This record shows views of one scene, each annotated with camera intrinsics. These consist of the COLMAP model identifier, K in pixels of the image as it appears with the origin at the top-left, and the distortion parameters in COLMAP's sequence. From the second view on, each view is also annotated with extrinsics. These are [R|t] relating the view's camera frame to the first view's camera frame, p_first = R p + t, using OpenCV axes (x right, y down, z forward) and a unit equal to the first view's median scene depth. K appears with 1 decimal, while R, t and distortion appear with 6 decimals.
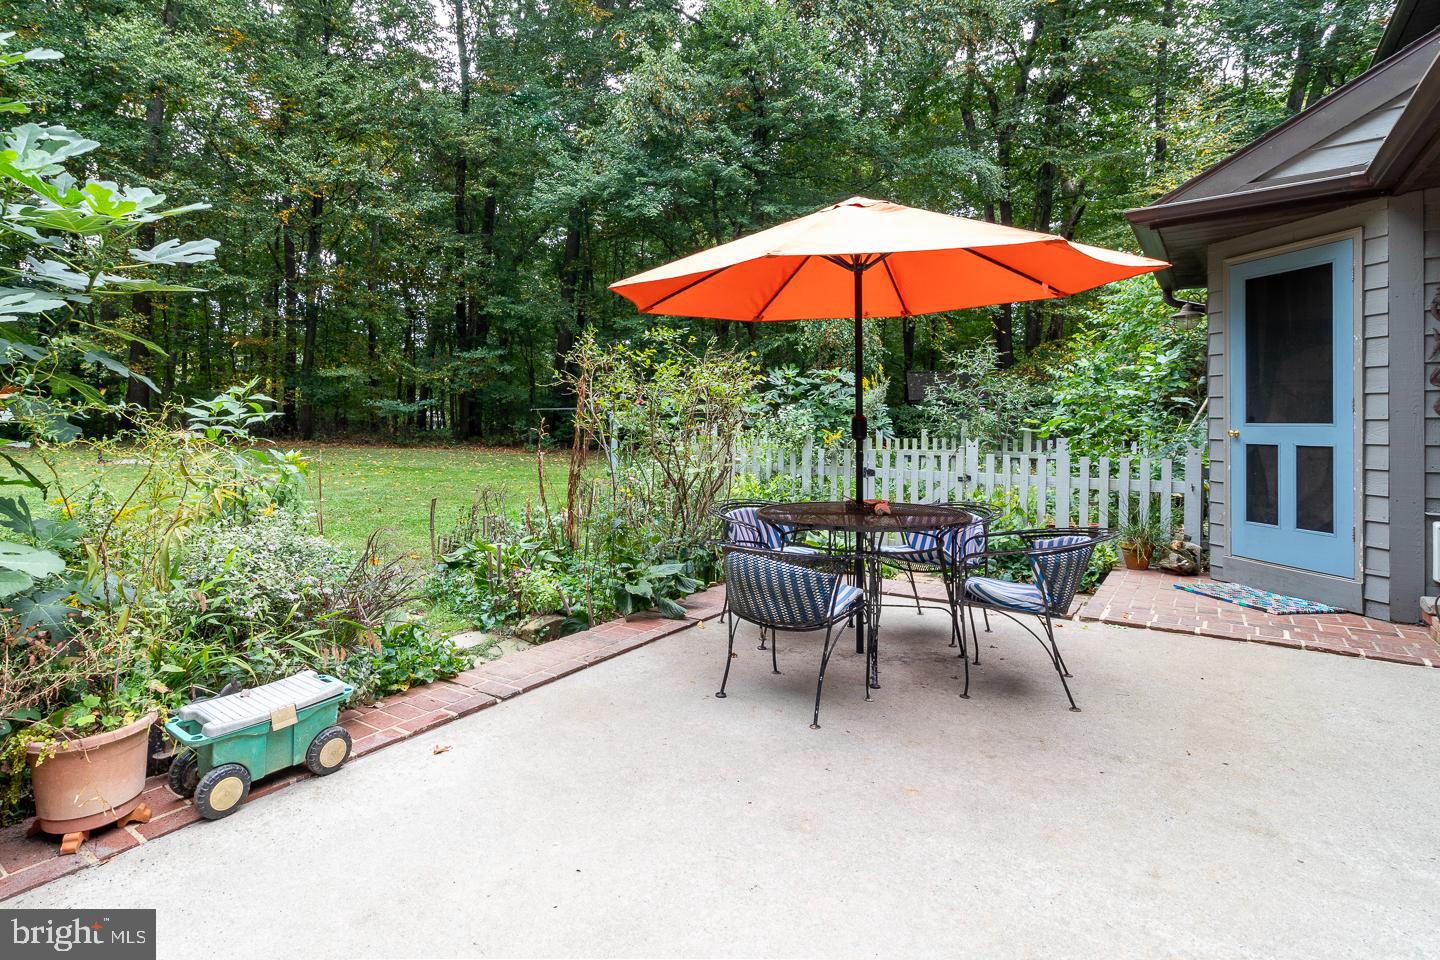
lens RADIAL K [[690.7, 0, 729.4], [0, 690.7, 429.7], [0, 0, 1]] dist [0.006150, 0.000244]
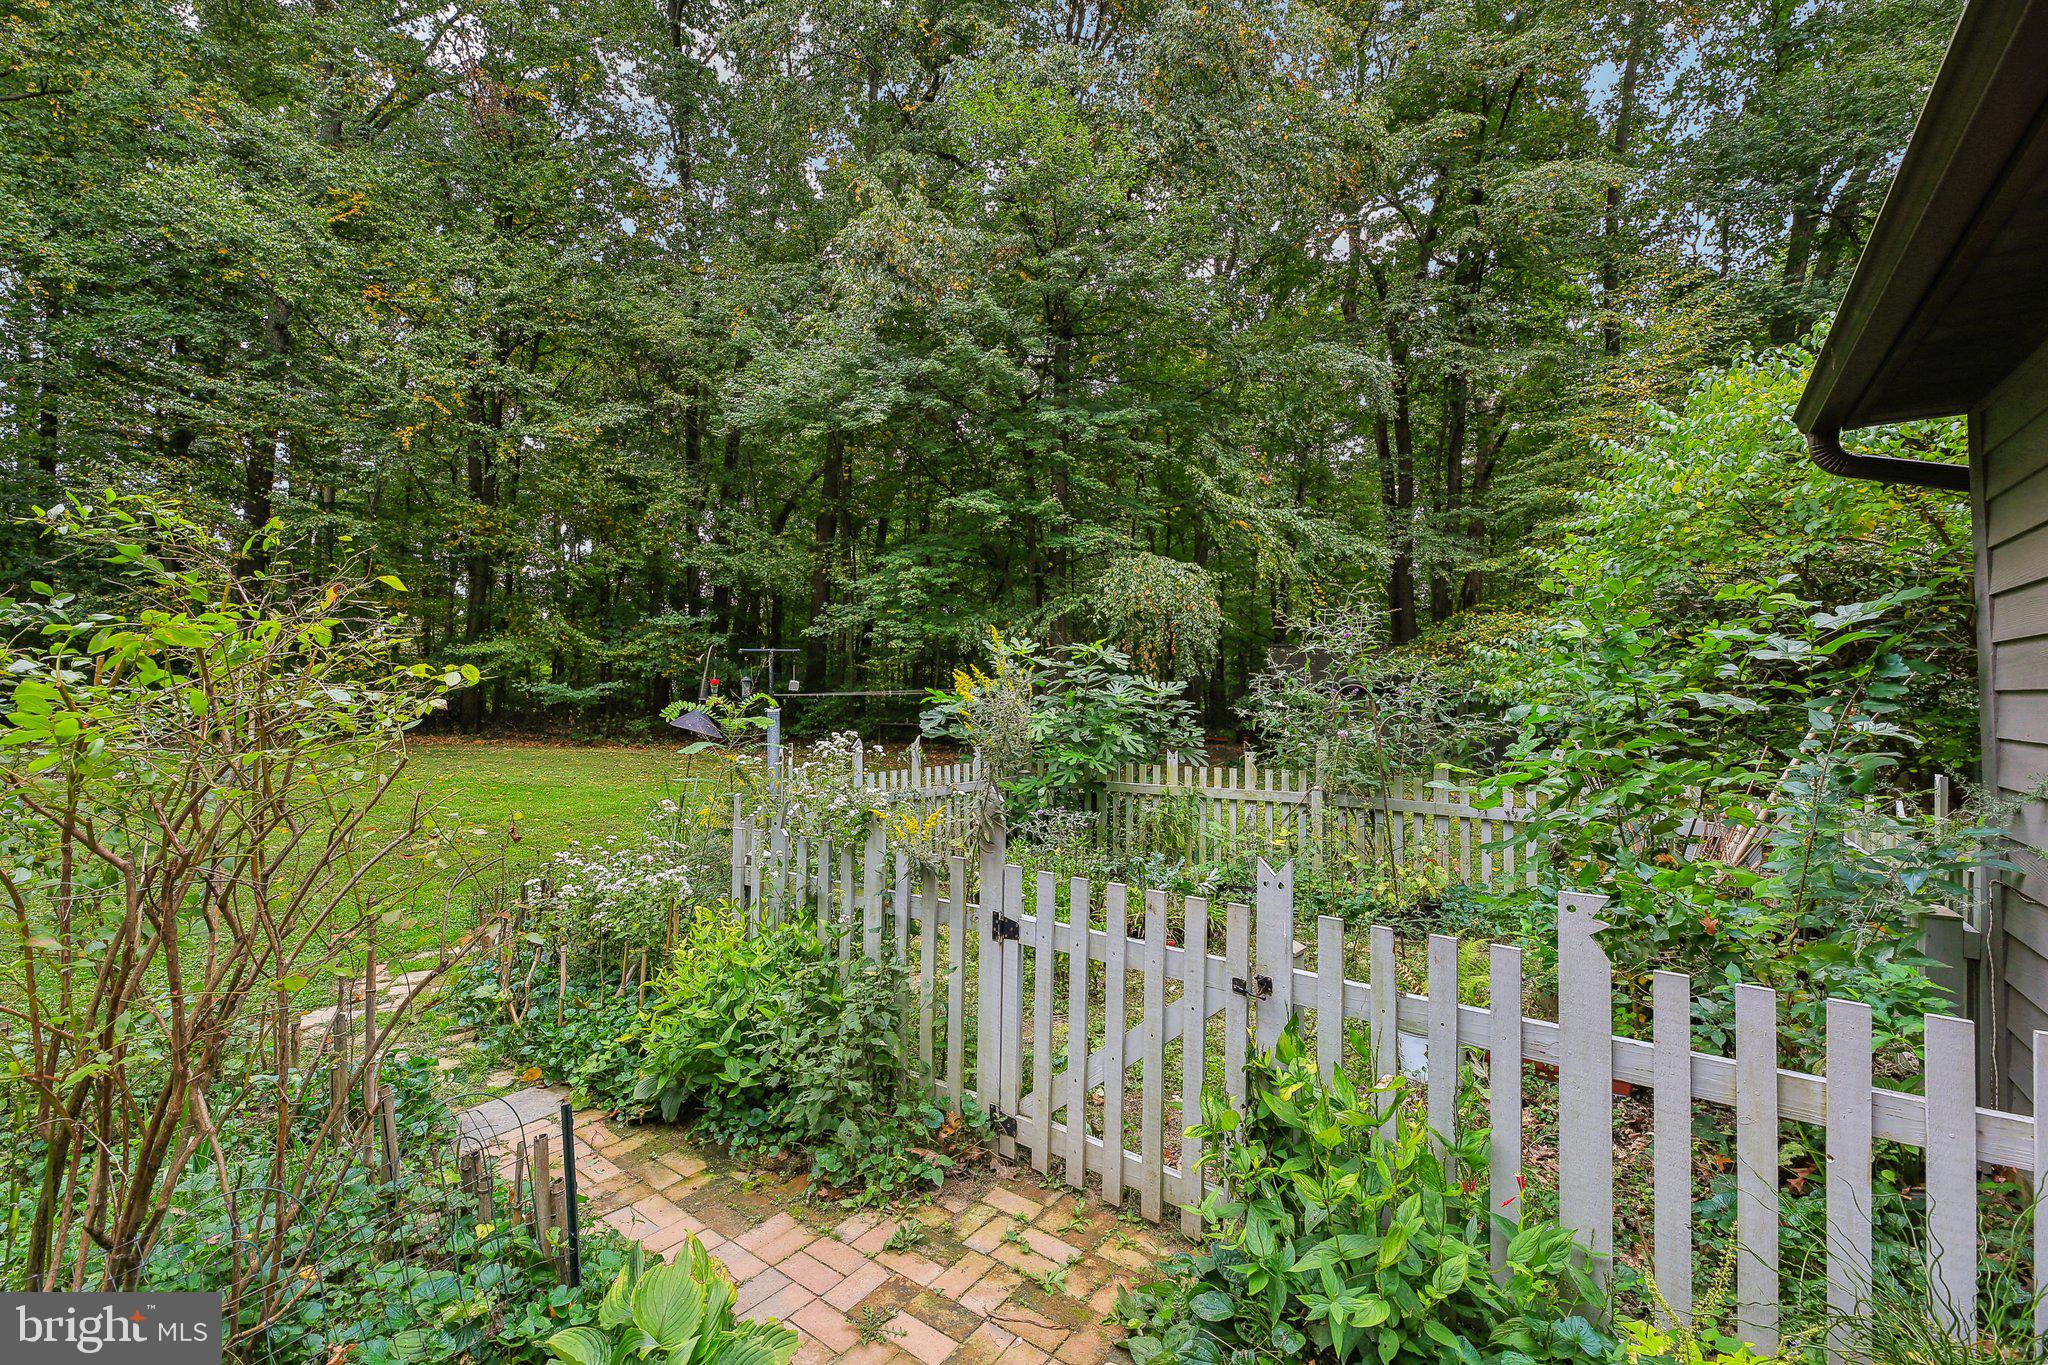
lens RADIAL K [[842.4, 0, 1021.8], [0, 842.4, 683.5], [0, 0, 1]] dist [-0.004648, -0.000269]
pose [[0.998759, 0.004309, -0.049616, 0.131168], [-0.006265, 0.999207, -0.039333, -0.027240], [0.049407, 0.039595, 0.997994, 0.312095]]
